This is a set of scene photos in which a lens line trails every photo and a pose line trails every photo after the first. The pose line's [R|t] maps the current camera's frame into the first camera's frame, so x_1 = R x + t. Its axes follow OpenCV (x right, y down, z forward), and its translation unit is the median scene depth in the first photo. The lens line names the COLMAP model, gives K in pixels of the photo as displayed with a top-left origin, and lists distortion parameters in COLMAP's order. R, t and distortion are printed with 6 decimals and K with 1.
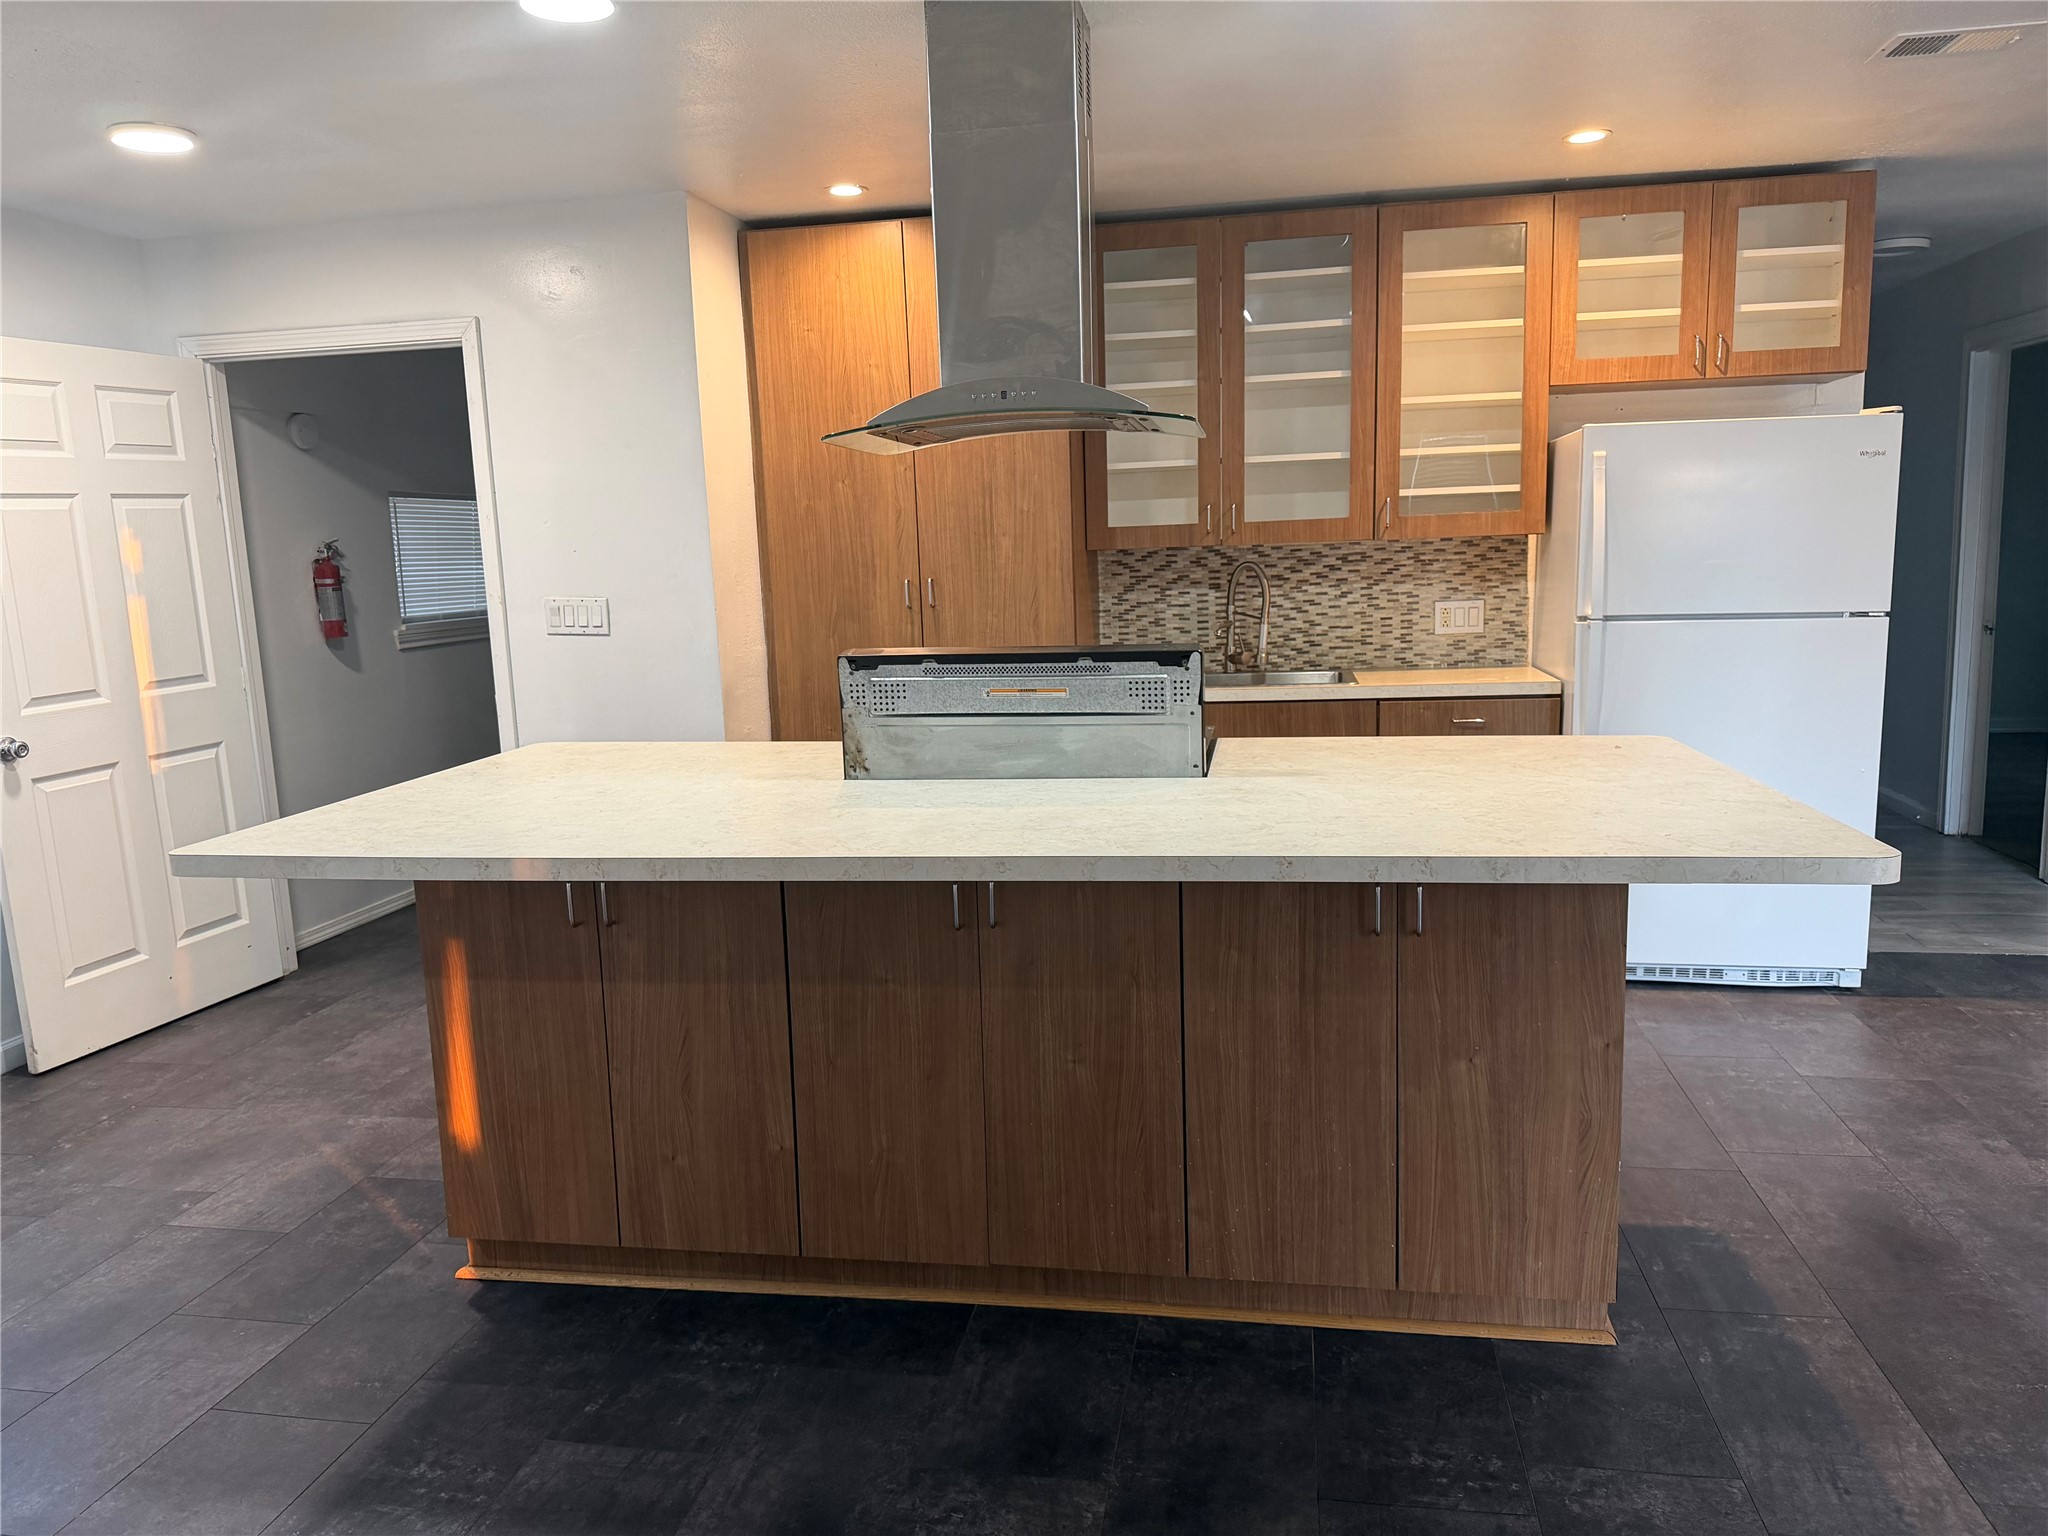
lens RADIAL K [[1433.8, 0, 1033.2], [0, 1433.8, 784.6], [0, 0, 1]] dist [0.031400, -0.037897]
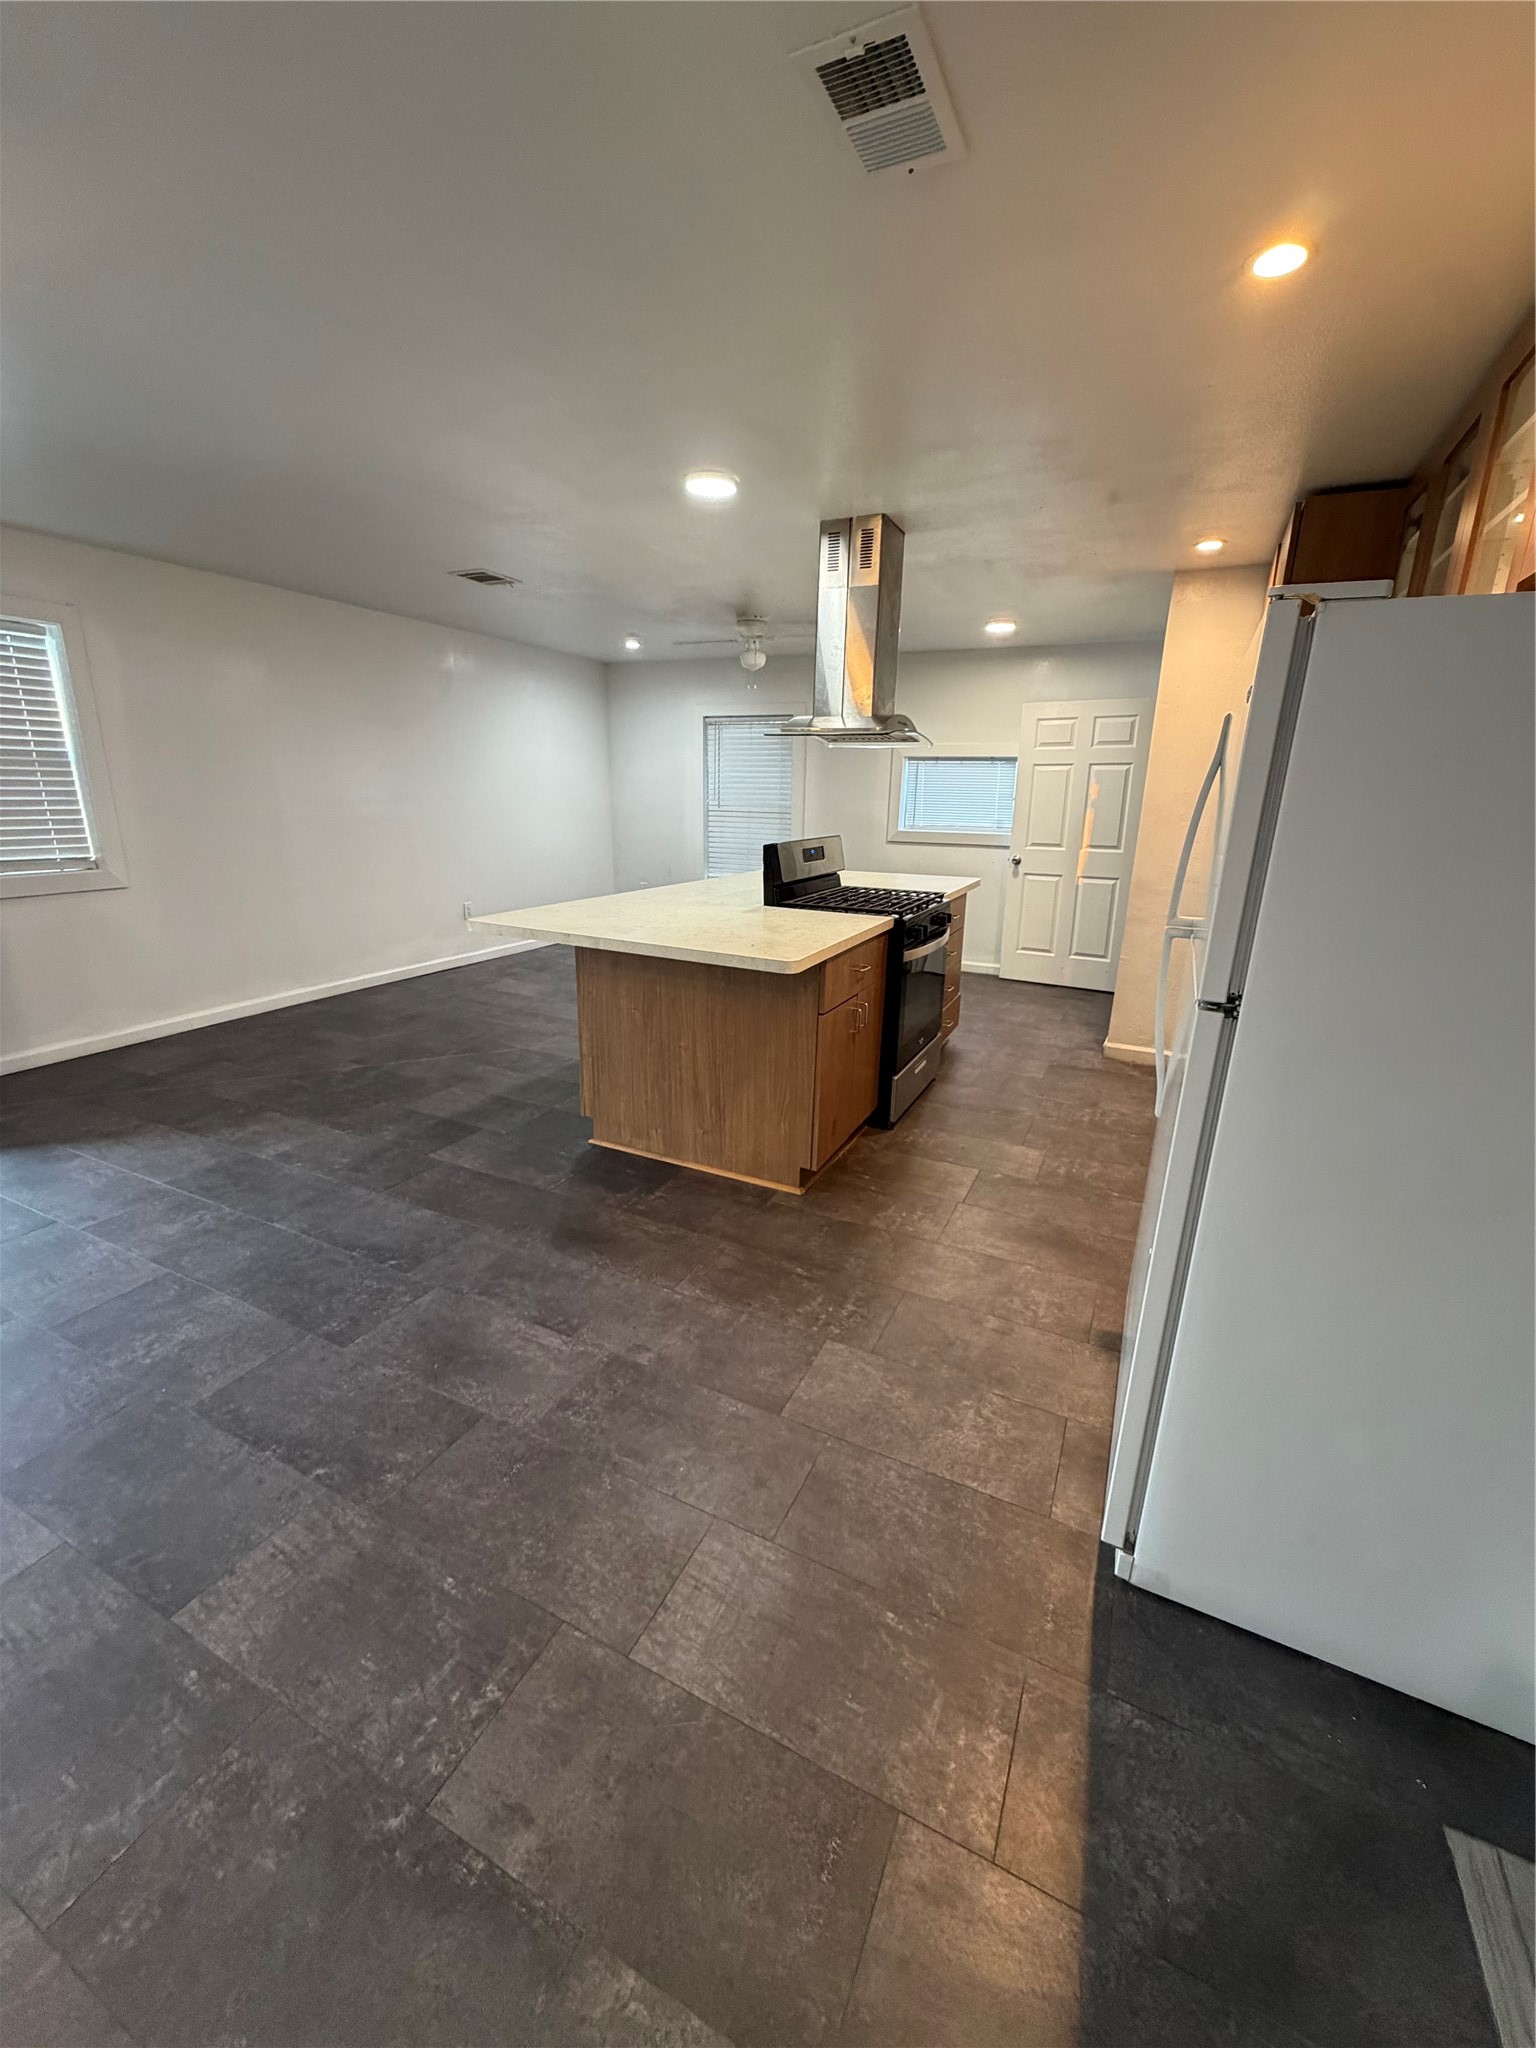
lens RADIAL K [[822.9, 0, 766.7], [0, 822.9, 1018.4], [0, 0, 1]] dist [0.003305, 0.000026]
pose [[-0.272250, 0.287280, -0.918341, 0.741767], [-0.169301, 0.925201, 0.339617, -0.154395], [0.947215, 0.247937, -0.203249, 0.735200]]
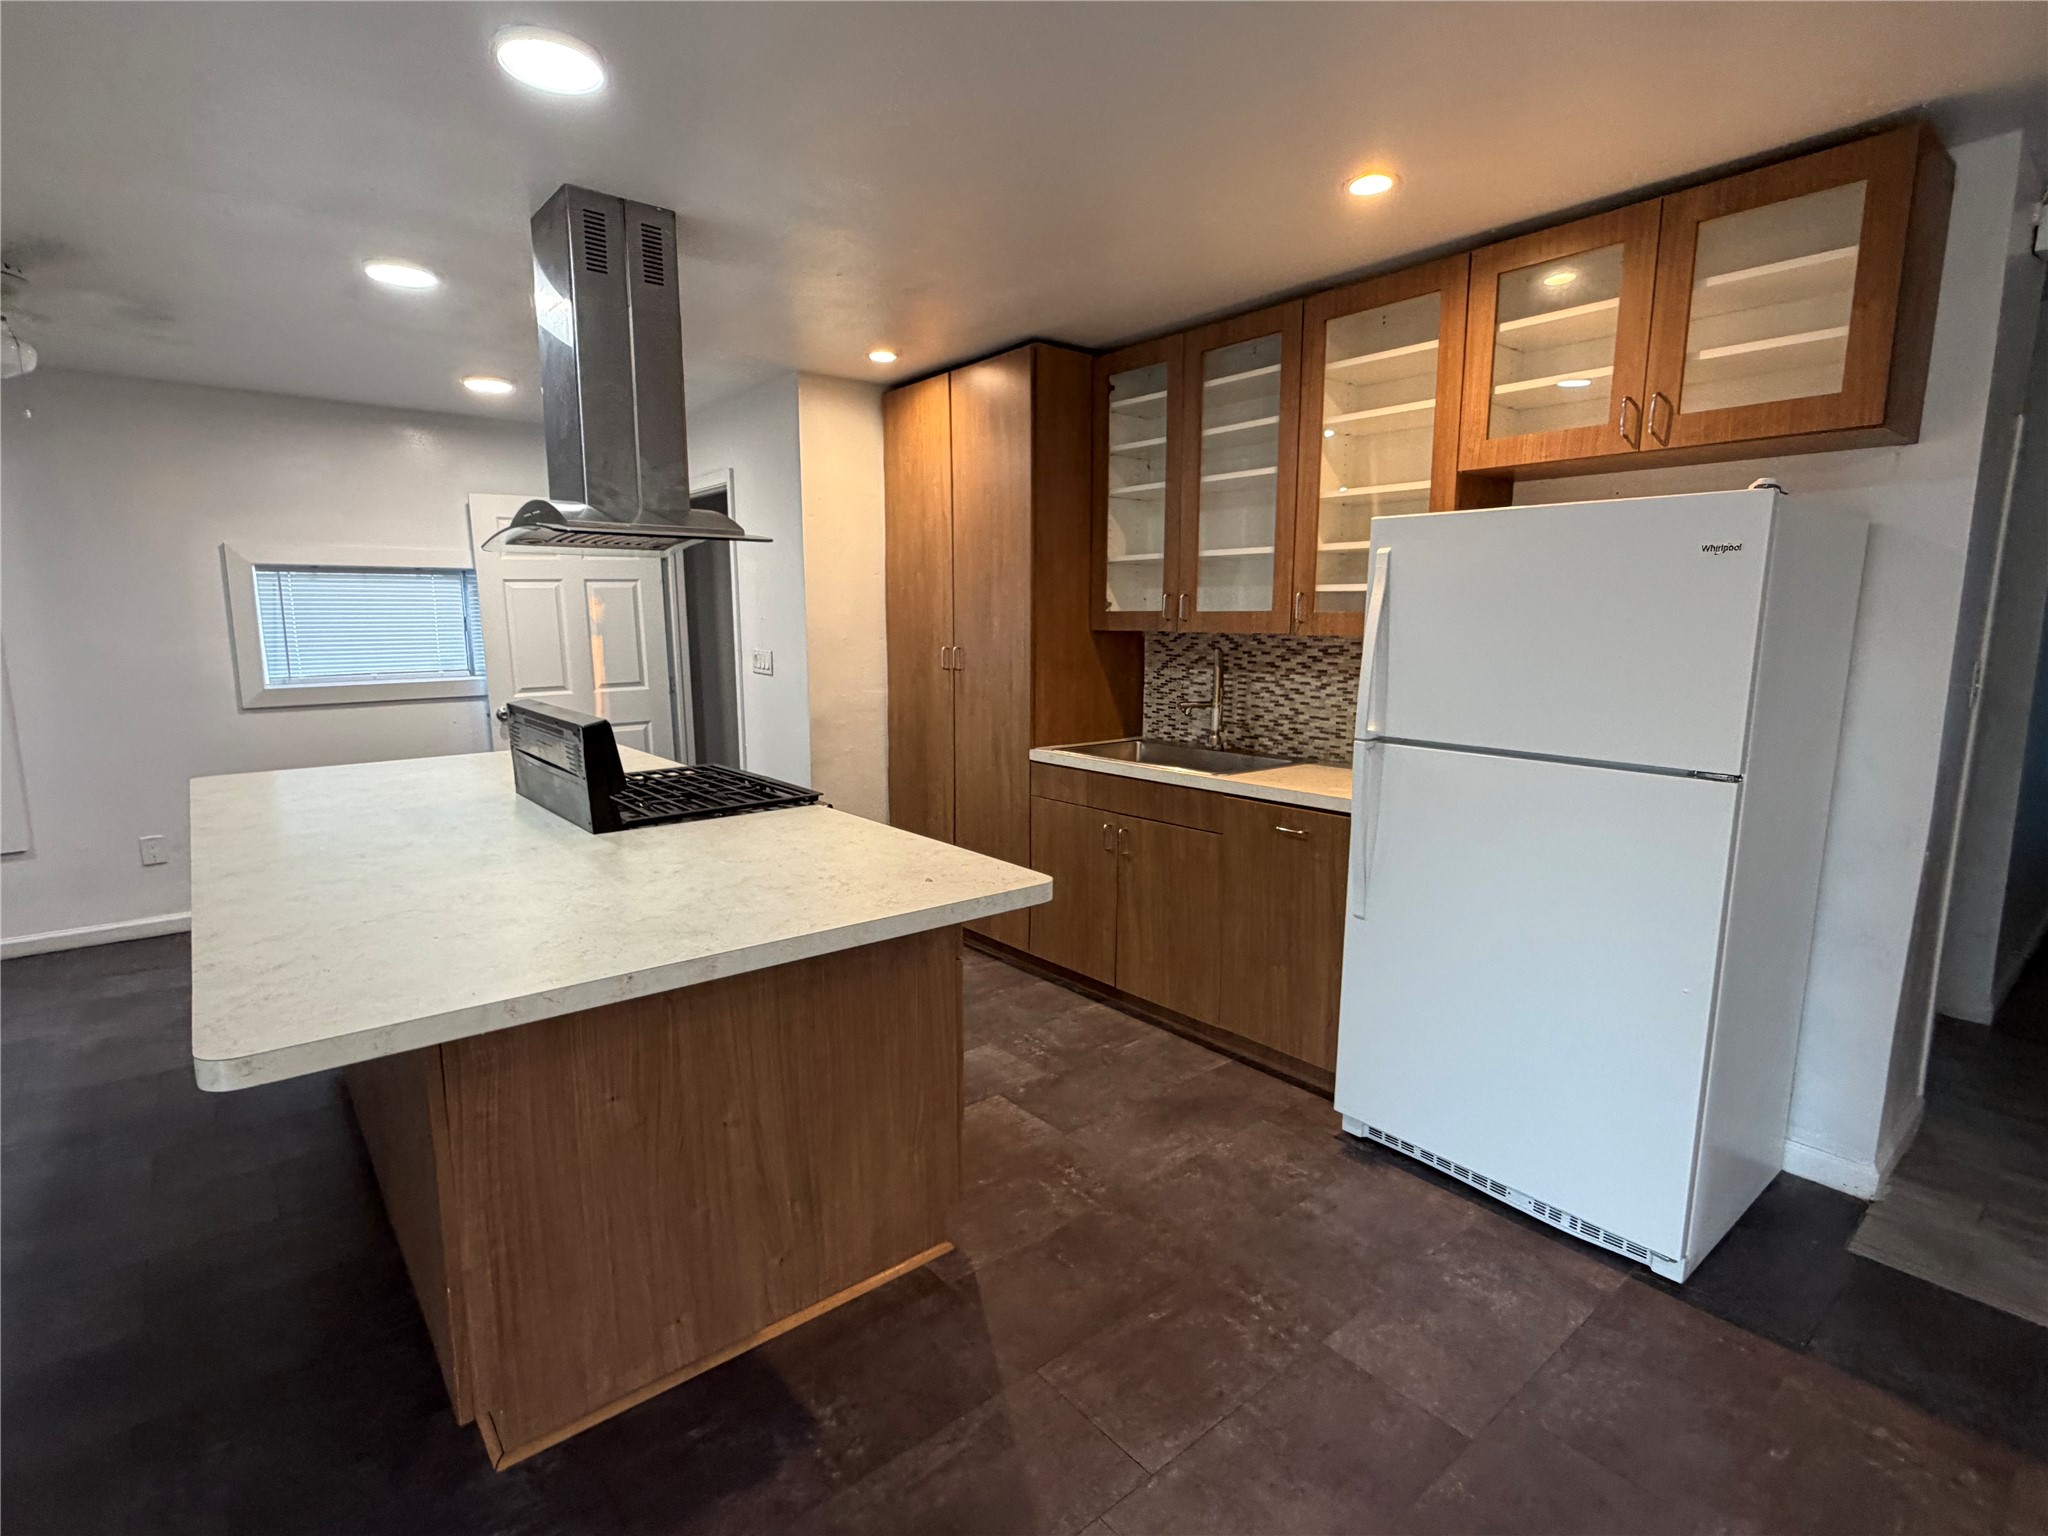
lens RADIAL K [[1001.7, 0, 1024.4], [0, 1001.7, 765.2], [0, 0, 1]] dist [-0.001624, 0.003077]
pose [[0.760342, 0.128686, -0.636647, 0.515131], [-0.128545, 0.990603, 0.046711, -0.083743], [0.636676, 0.046322, 0.769739, 0.330455]]
